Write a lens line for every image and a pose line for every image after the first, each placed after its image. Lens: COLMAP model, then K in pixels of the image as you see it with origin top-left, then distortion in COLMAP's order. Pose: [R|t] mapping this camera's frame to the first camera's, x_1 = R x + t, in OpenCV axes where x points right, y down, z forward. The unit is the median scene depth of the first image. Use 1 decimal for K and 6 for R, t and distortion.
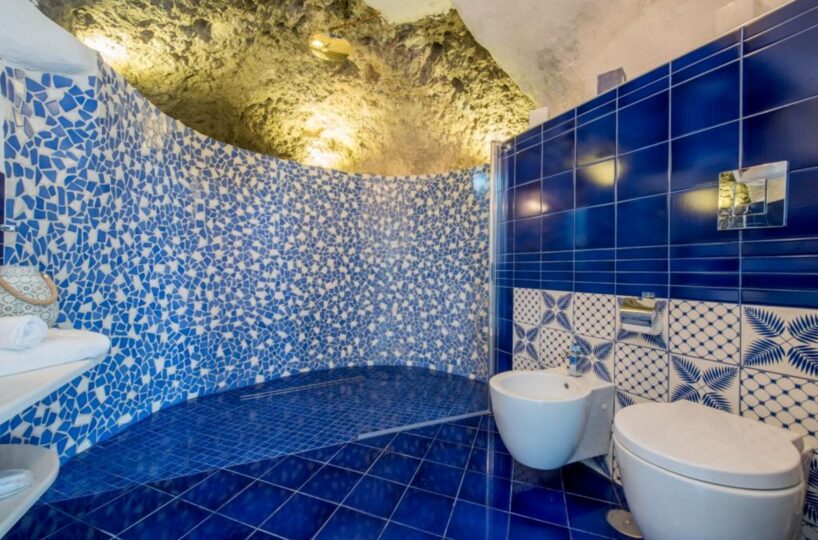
lens RADIAL K [[331.9, 0, 409.0], [0, 331.9, 270.0], [0, 0, 1]] dist [-0.000593, -0.000083]
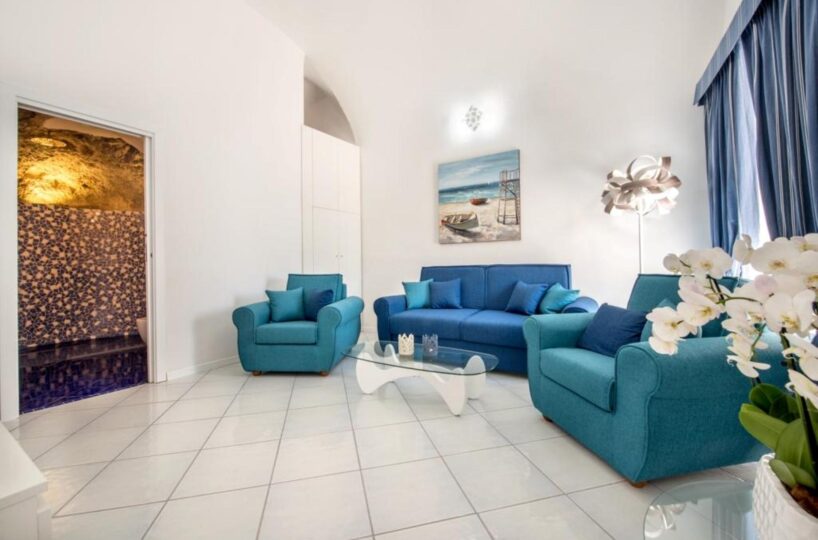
lens RADIAL K [[328.4, 0, 408.0], [0, 328.4, 262.6], [0, 0, 1]] dist [-0.019129, -0.000147]
pose [[0.838574, -0.025930, 0.544170, 0.288376], [0.030396, 0.999538, 0.000787, -0.013955], [-0.543939, 0.015880, 0.838975, -0.984012]]
